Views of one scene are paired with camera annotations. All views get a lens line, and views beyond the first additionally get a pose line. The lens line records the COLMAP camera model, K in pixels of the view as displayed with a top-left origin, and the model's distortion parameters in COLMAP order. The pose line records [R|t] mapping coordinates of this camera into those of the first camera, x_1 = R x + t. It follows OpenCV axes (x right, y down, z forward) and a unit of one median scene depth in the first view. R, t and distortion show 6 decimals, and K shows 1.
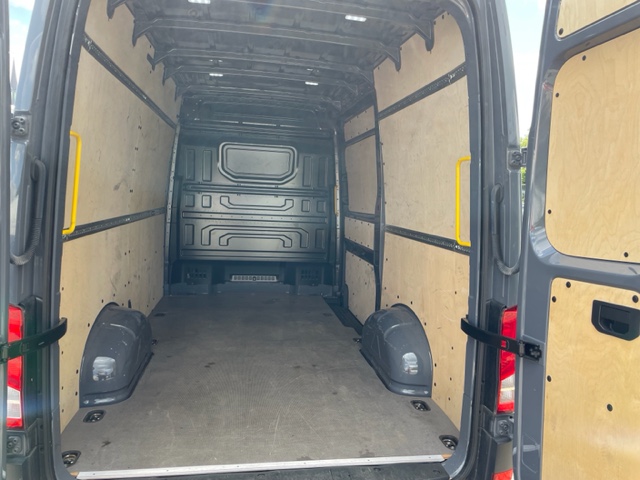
lens RADIAL K [[490.0, 0, 323.6], [0, 490.0, 248.6], [0, 0, 1]] dist [0.095658, -0.130564]
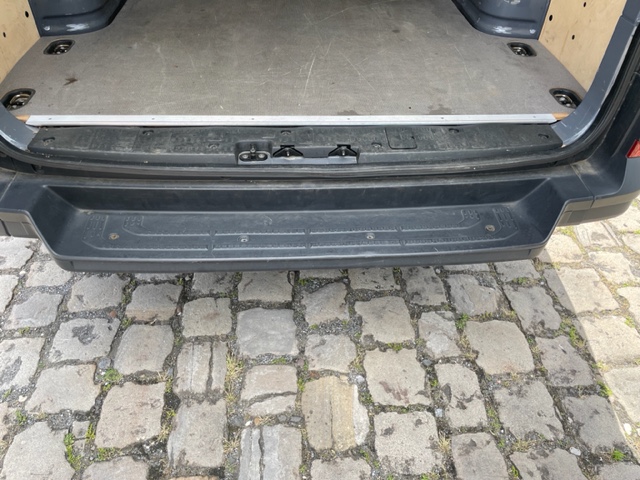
lens RADIAL K [[490.0, 0, 323.6], [0, 490.0, 248.6], [0, 0, 1]] dist [0.095658, -0.130564]
pose [[0.995294, 0.056254, -0.078898, -0.007199], [0.001041, 0.807975, 0.589216, 0.153259], [0.096893, -0.586525, 0.804114, 0.299050]]
